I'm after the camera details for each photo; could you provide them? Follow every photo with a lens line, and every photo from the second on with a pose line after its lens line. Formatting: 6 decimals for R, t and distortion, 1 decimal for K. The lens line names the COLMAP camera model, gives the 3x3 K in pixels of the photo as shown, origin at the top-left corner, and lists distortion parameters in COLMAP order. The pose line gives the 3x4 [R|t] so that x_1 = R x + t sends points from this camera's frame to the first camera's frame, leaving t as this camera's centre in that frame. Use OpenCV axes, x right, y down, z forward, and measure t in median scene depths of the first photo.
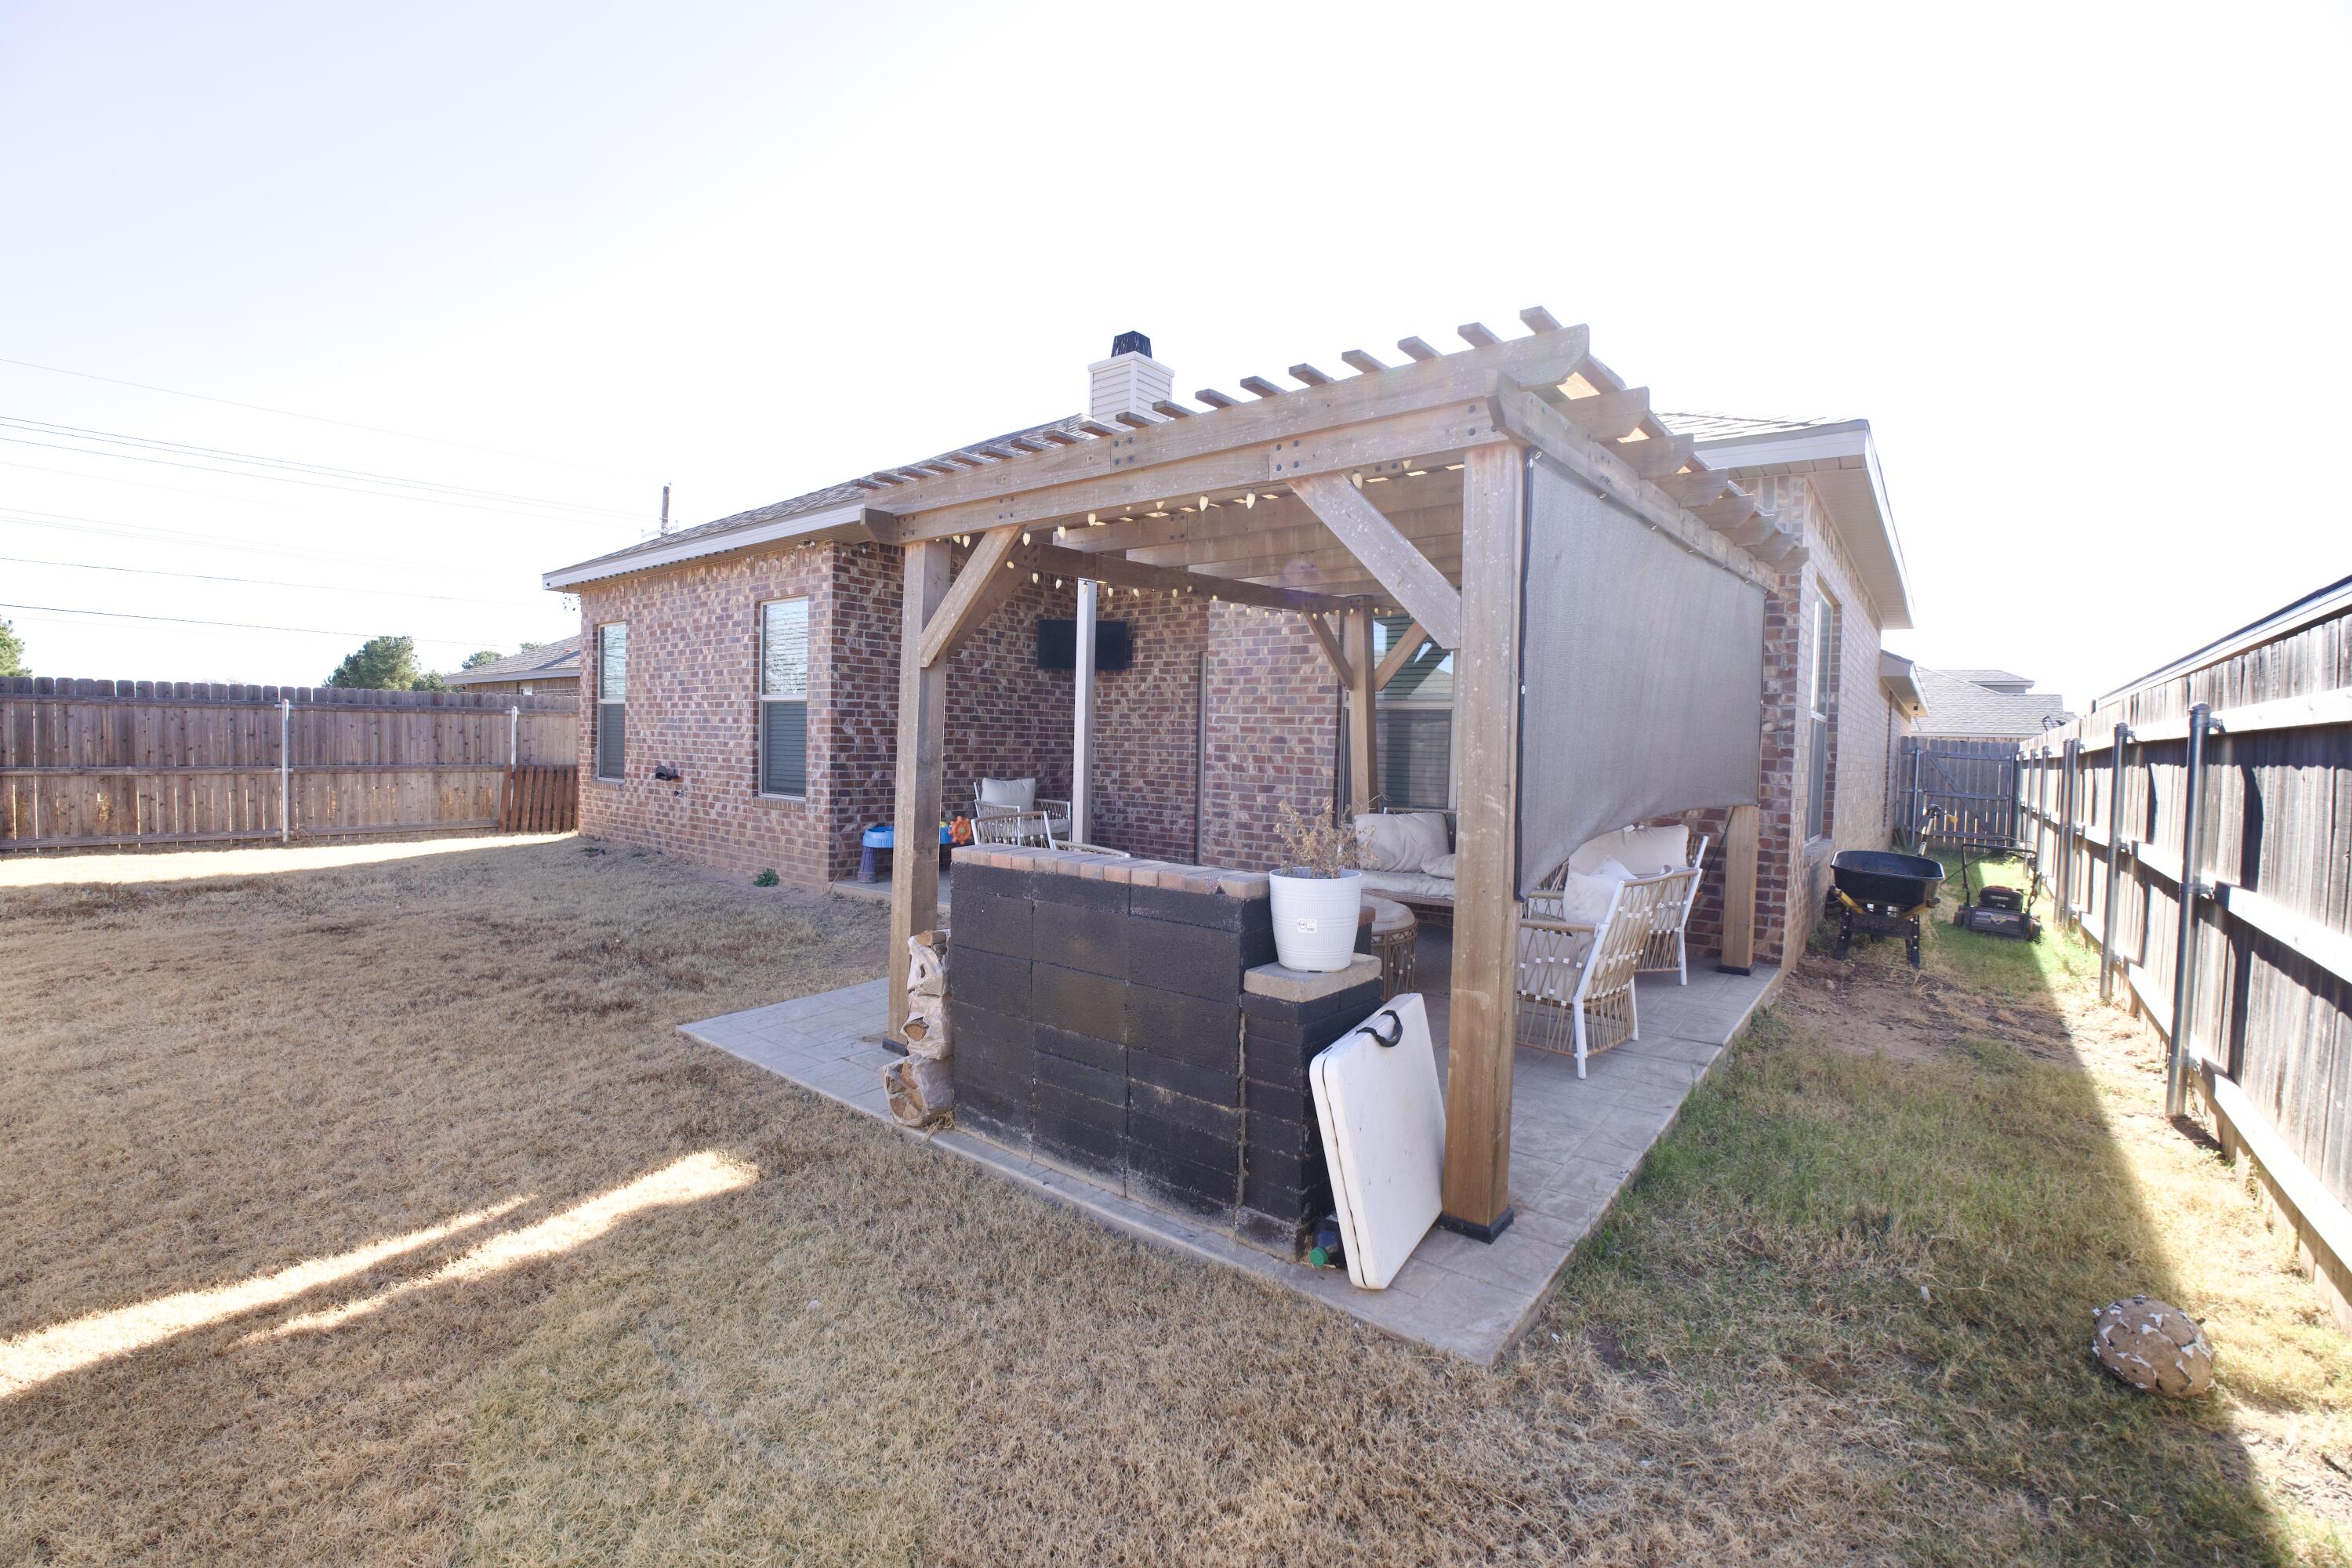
lens RADIAL K [[1011.5, 0, 1176.0], [0, 1011.5, 784.0], [0, 0, 1]] dist [-0.098563, 0.019007]
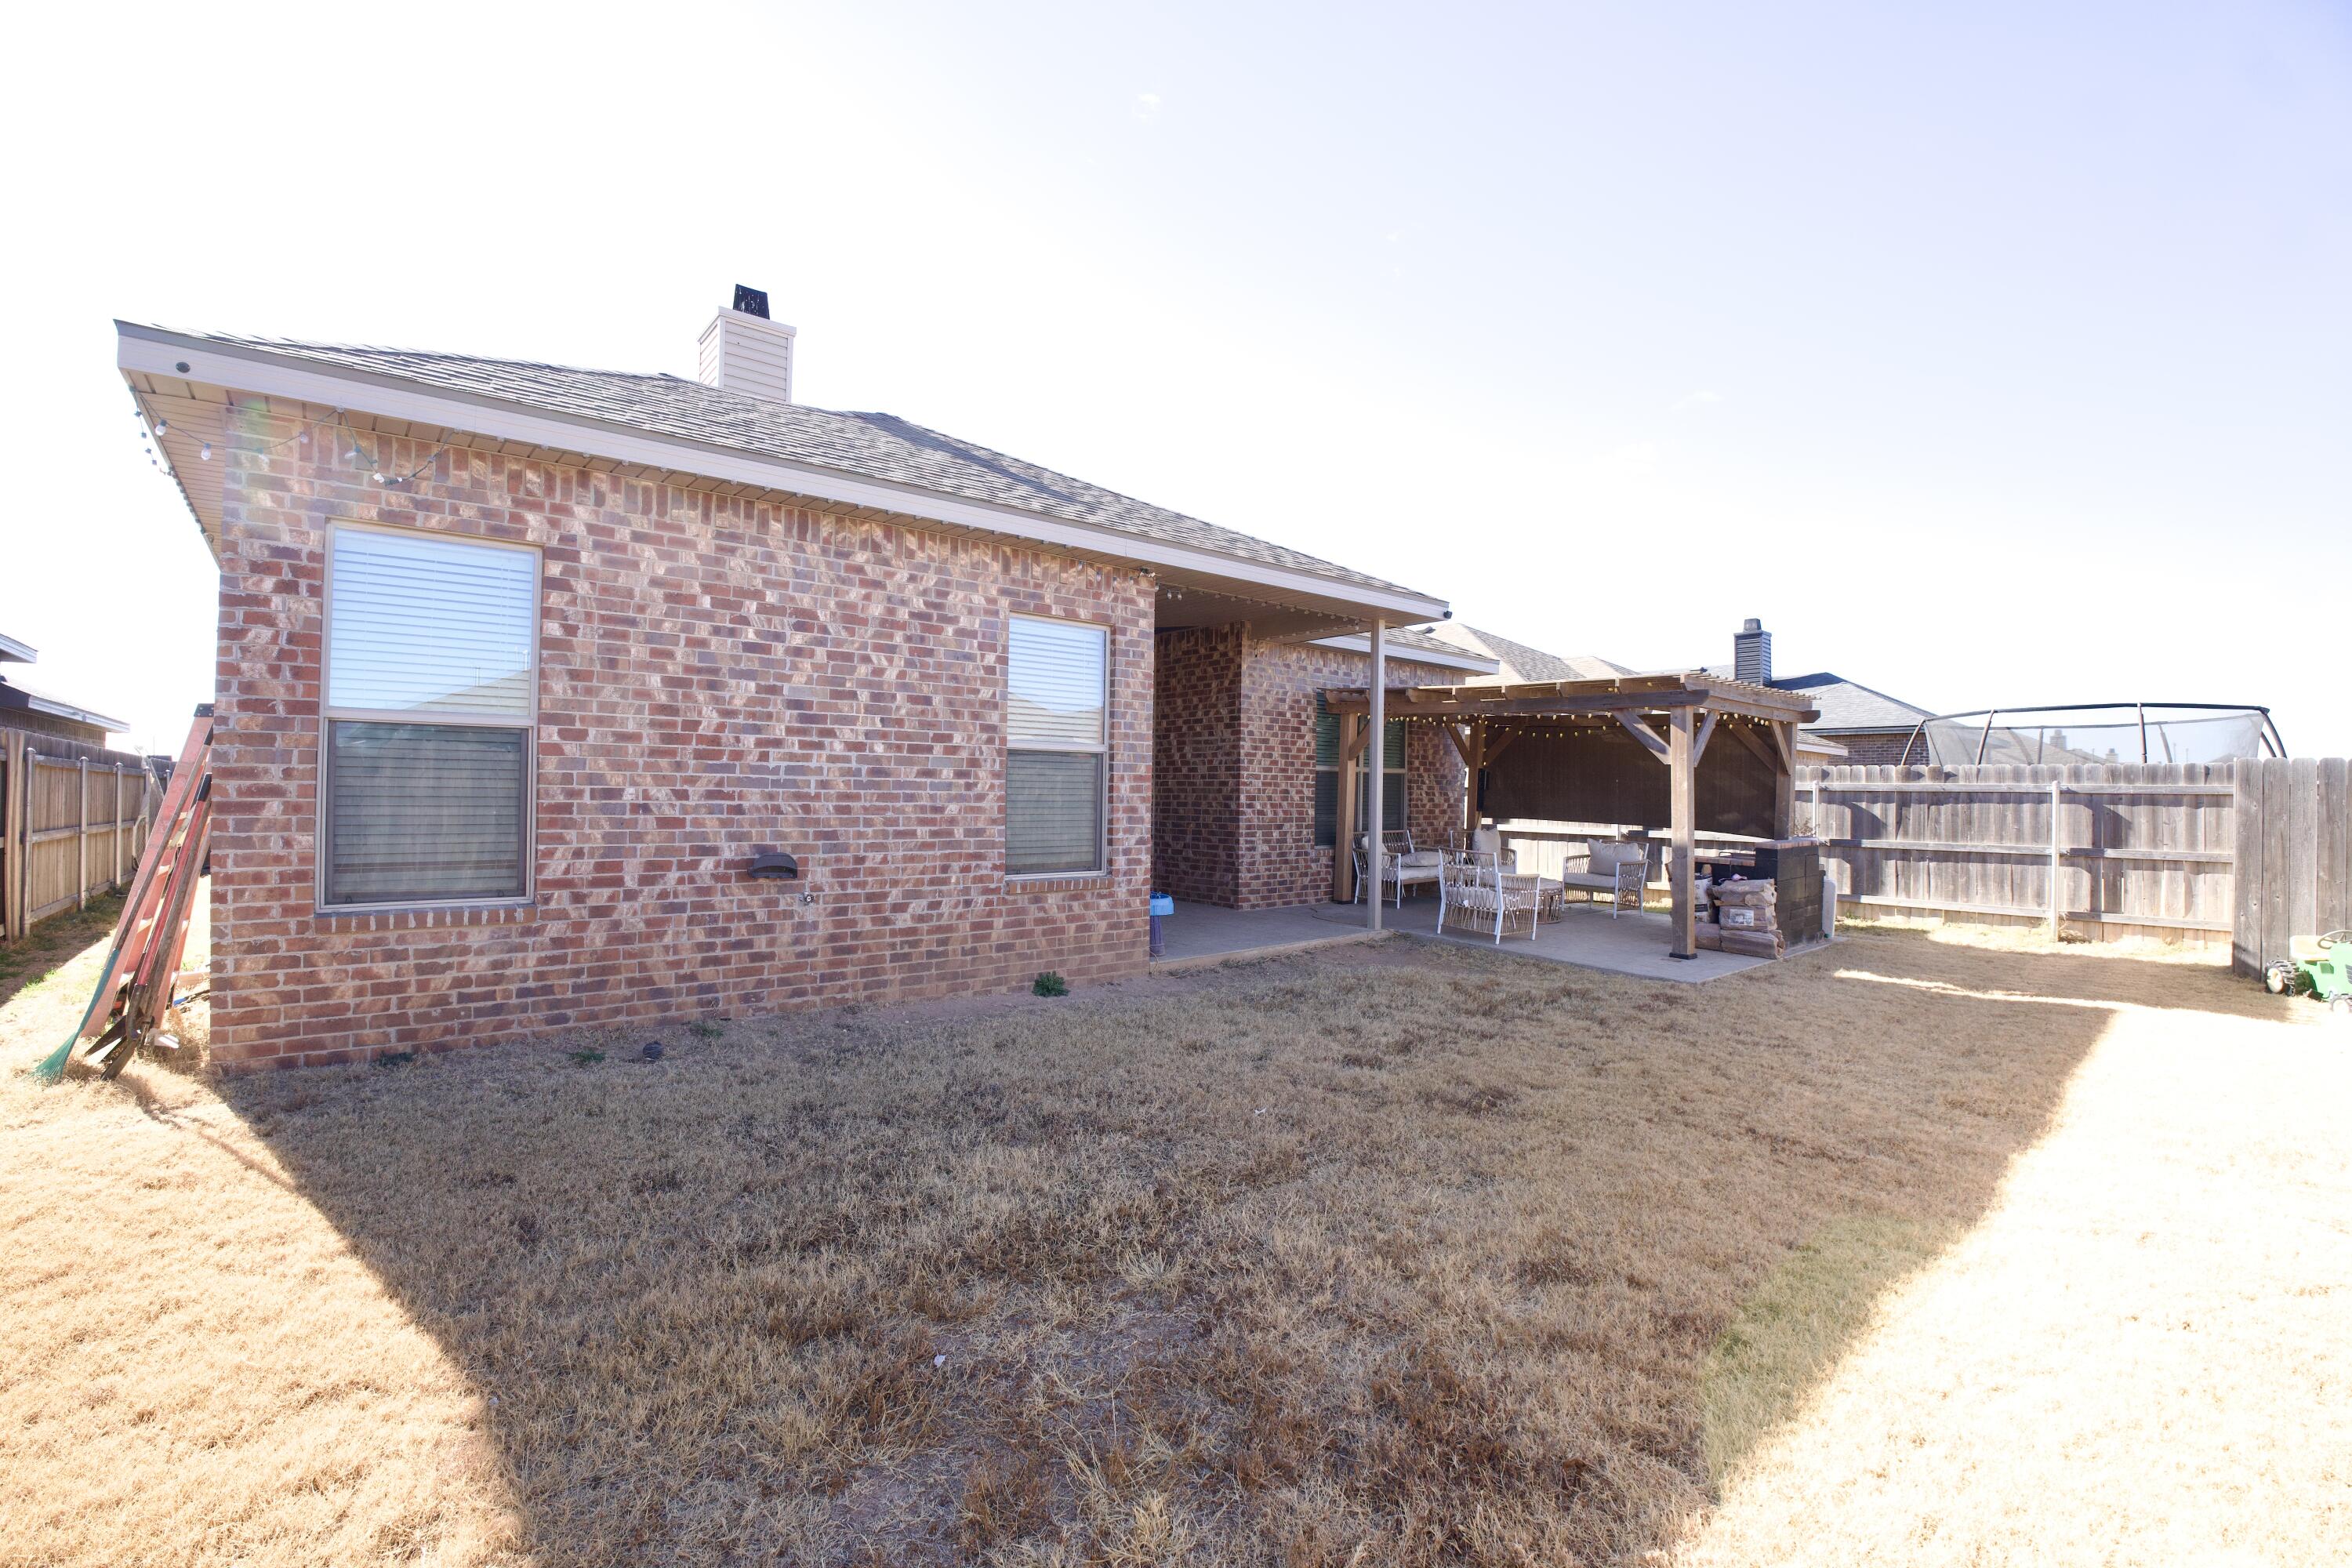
lens RADIAL K [[1011.5, 0, 1176.0], [0, 1011.5, 784.0], [0, 0, 1]] dist [-0.098563, 0.019007]
pose [[0.204396, -0.013487, 0.978795, -1.200228], [0.033128, 0.999428, 0.006853, -0.062983], [-0.978328, 0.031025, 0.204725, 0.787996]]
